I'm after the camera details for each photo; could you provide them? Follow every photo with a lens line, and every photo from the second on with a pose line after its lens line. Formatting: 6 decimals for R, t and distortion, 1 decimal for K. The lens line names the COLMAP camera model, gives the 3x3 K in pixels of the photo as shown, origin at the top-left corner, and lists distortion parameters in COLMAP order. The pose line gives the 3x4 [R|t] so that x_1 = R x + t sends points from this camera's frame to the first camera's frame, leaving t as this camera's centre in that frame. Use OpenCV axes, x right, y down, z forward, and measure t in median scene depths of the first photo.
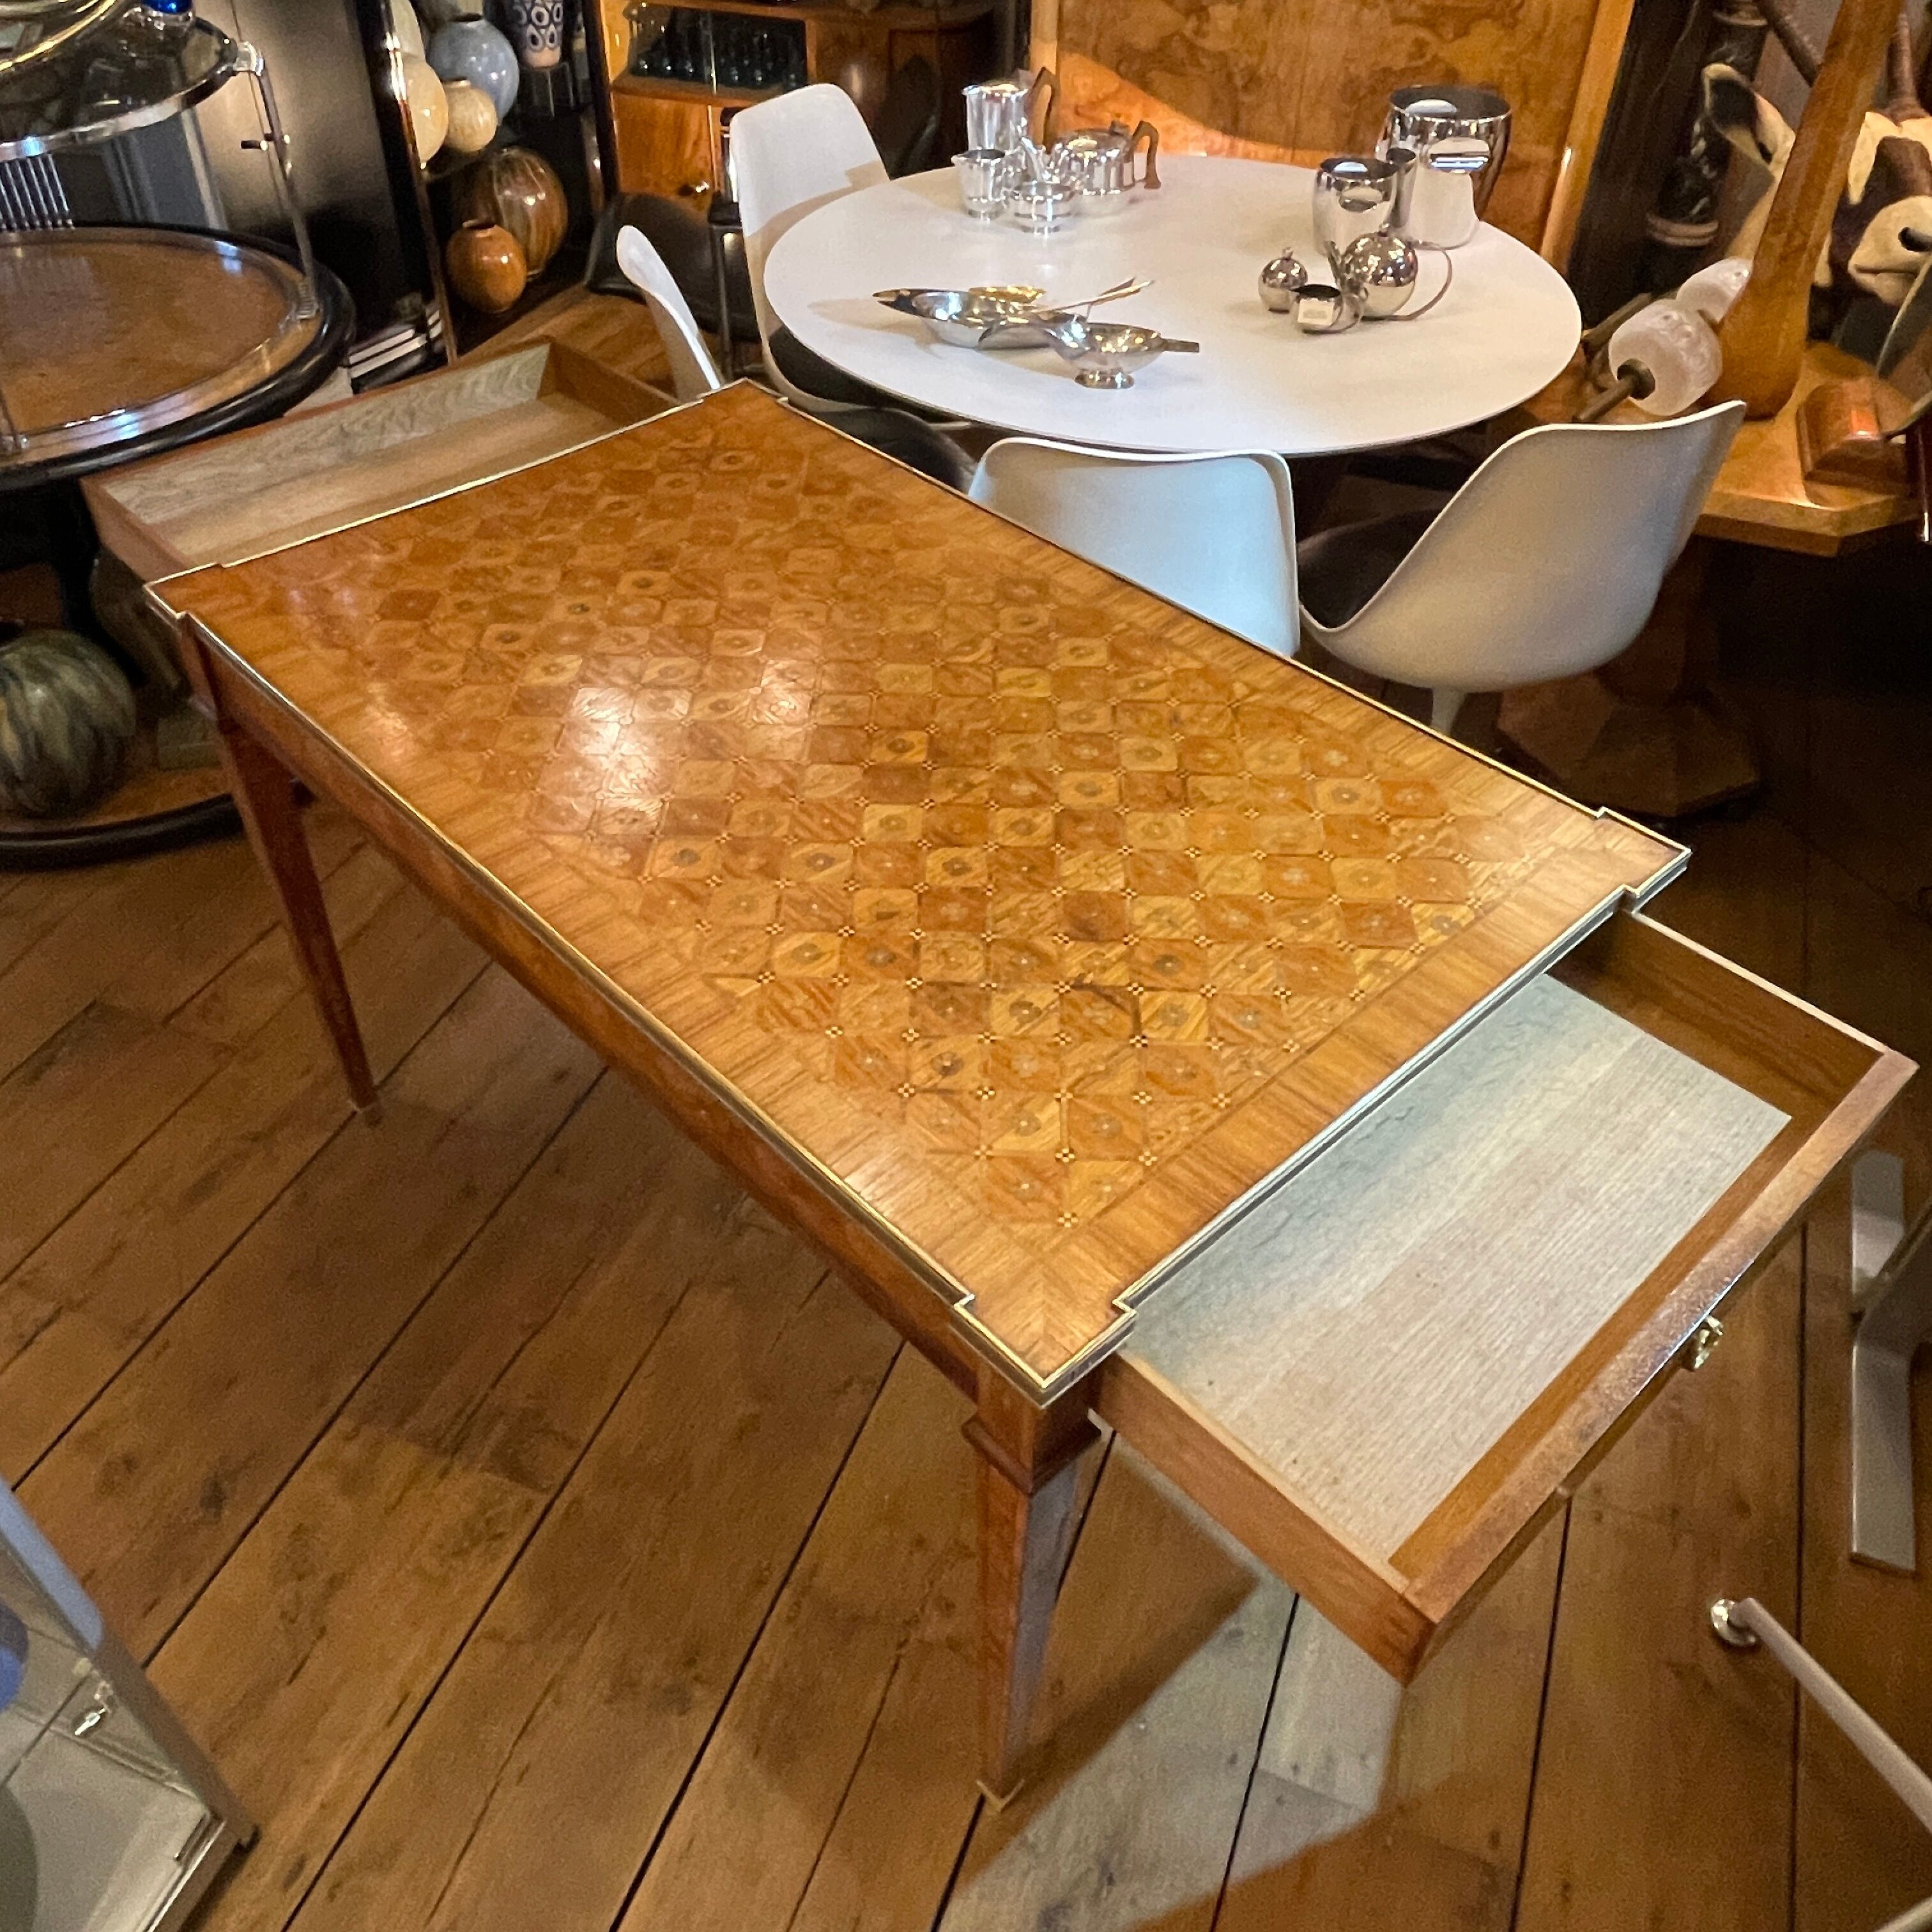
lens RADIAL K [[1635.7, 0, 966.0], [0, 1635.7, 966.0], [0, 0, 1]] dist [0.005172, -0.029557]
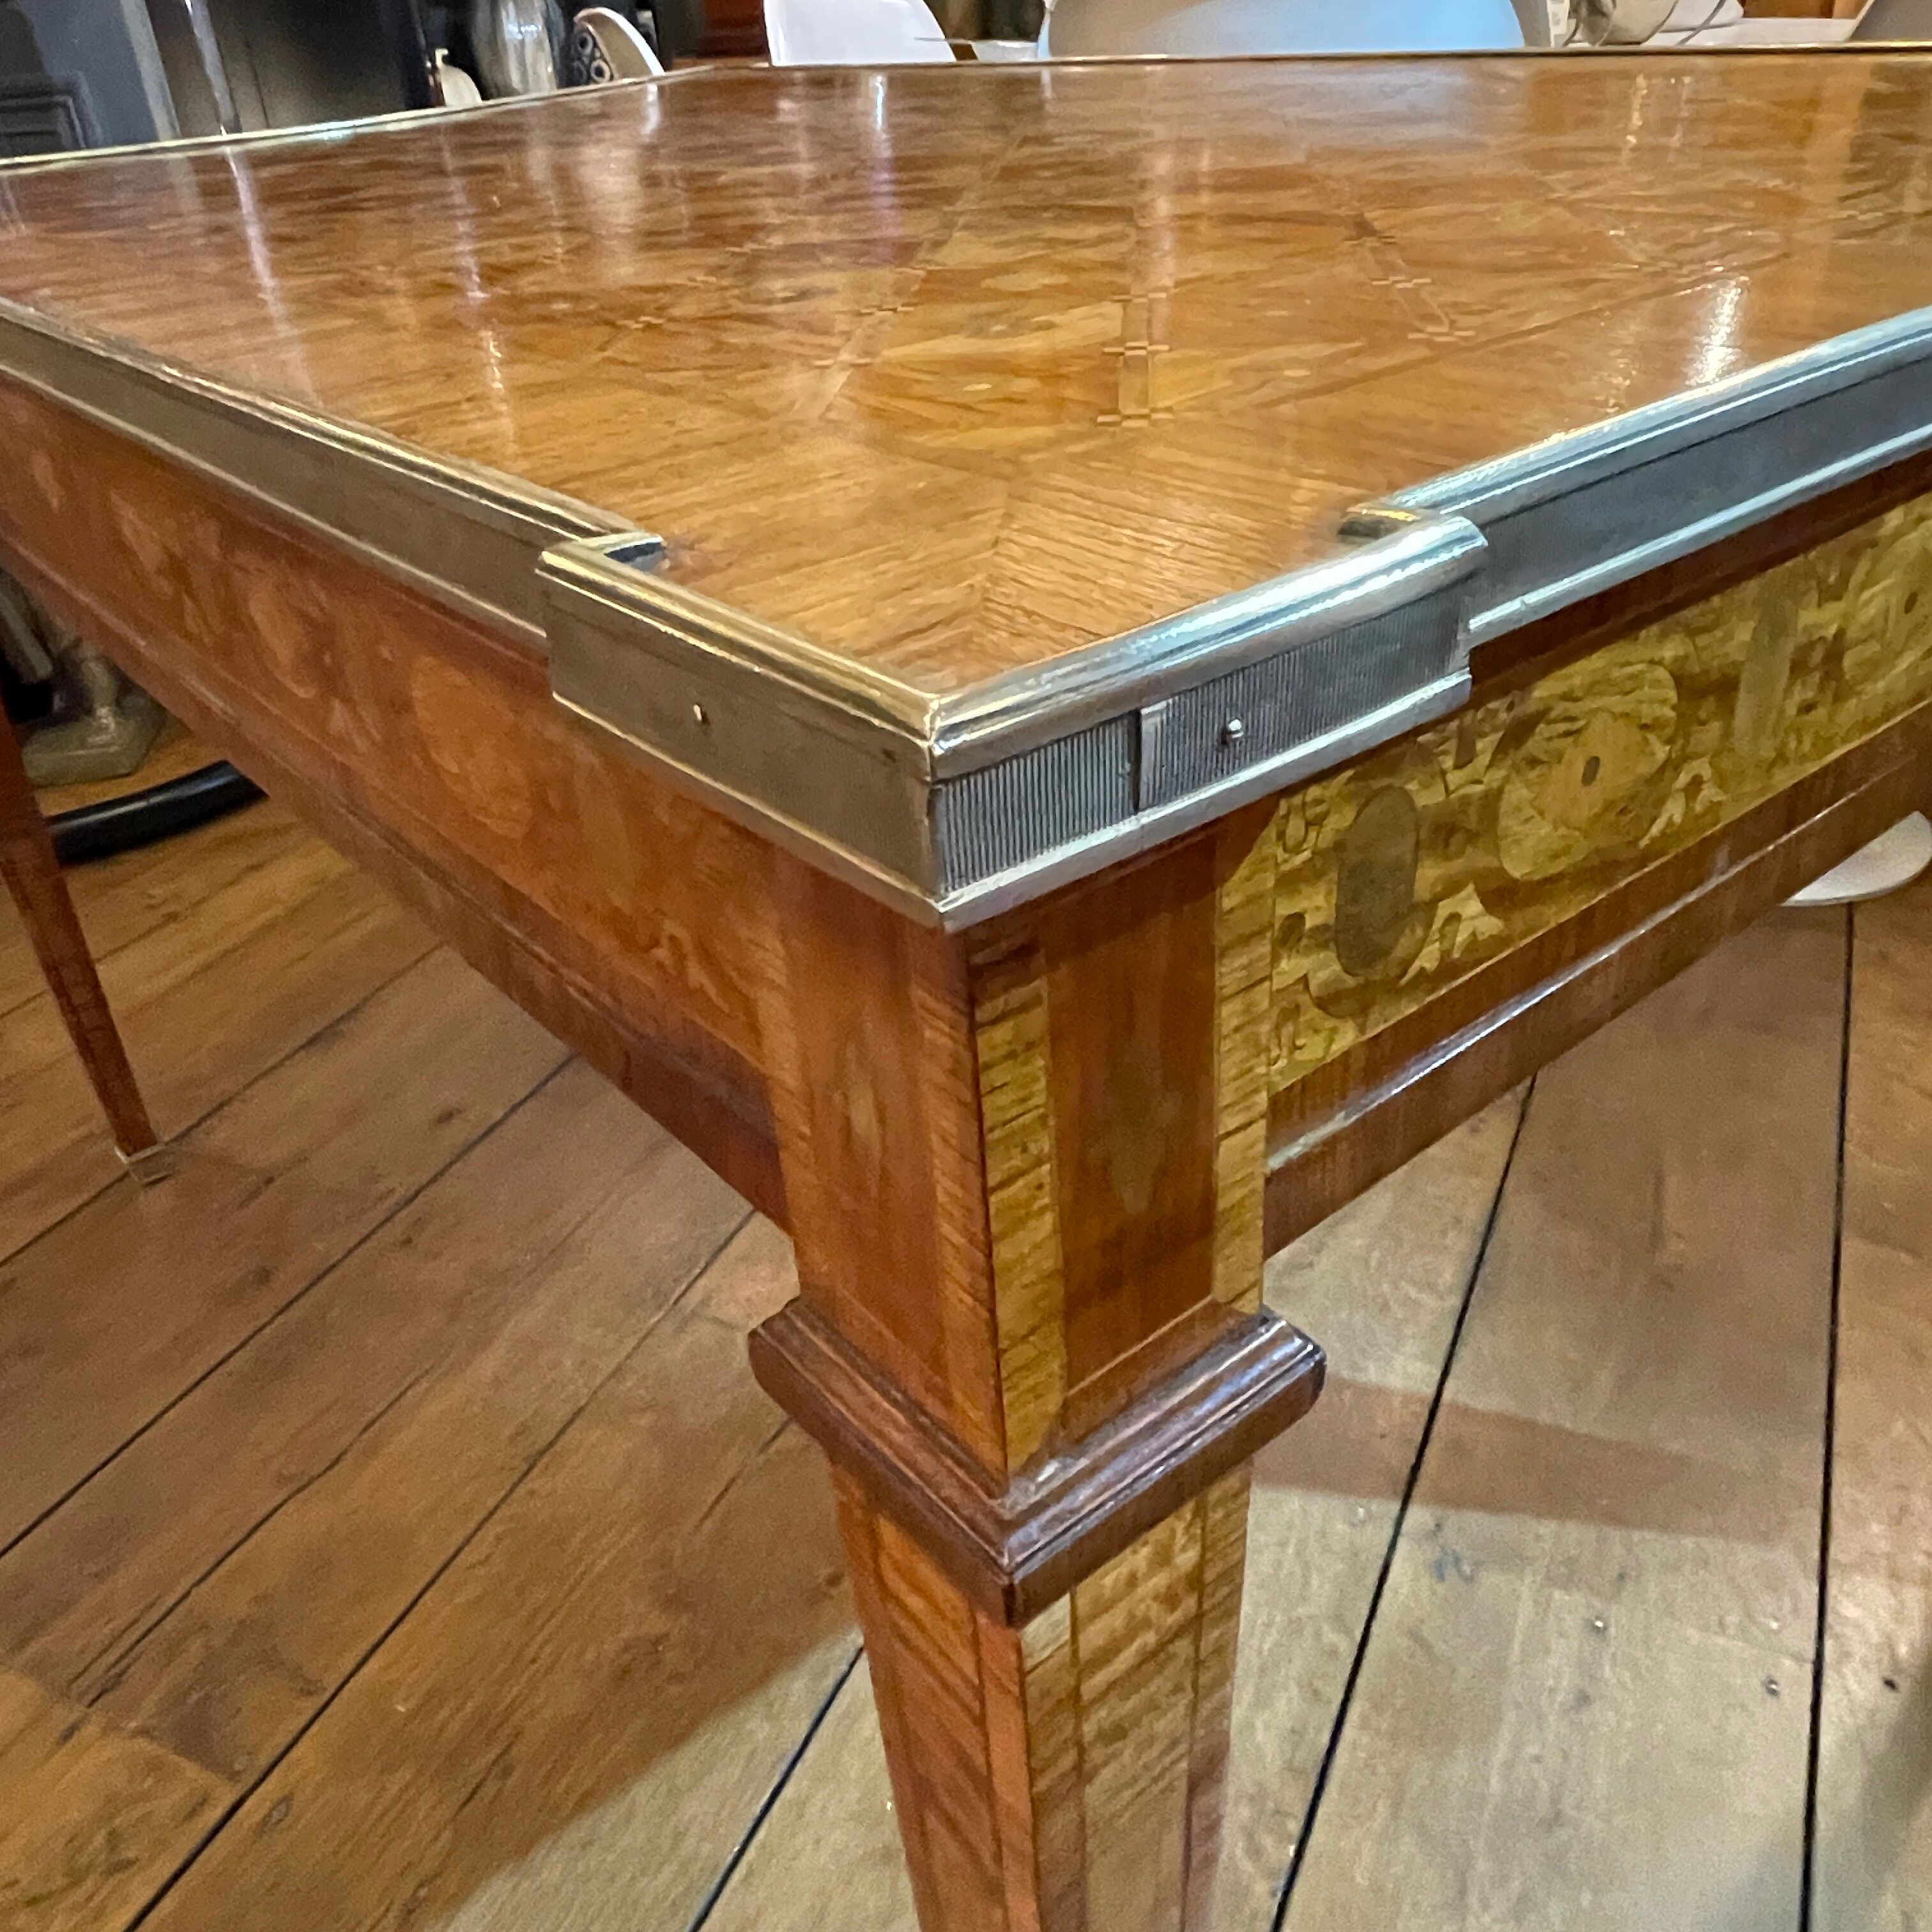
lens RADIAL K [[1648.2, 0, 966.0], [0, 1648.2, 966.0], [0, 0, 1]] dist [-0.007223, -0.015595]
pose [[0.993494, -0.036525, -0.107871, 0.040706], [0.015306, 0.981406, -0.191333, 0.188883], [0.112853, 0.188437, 0.975580, 0.519108]]
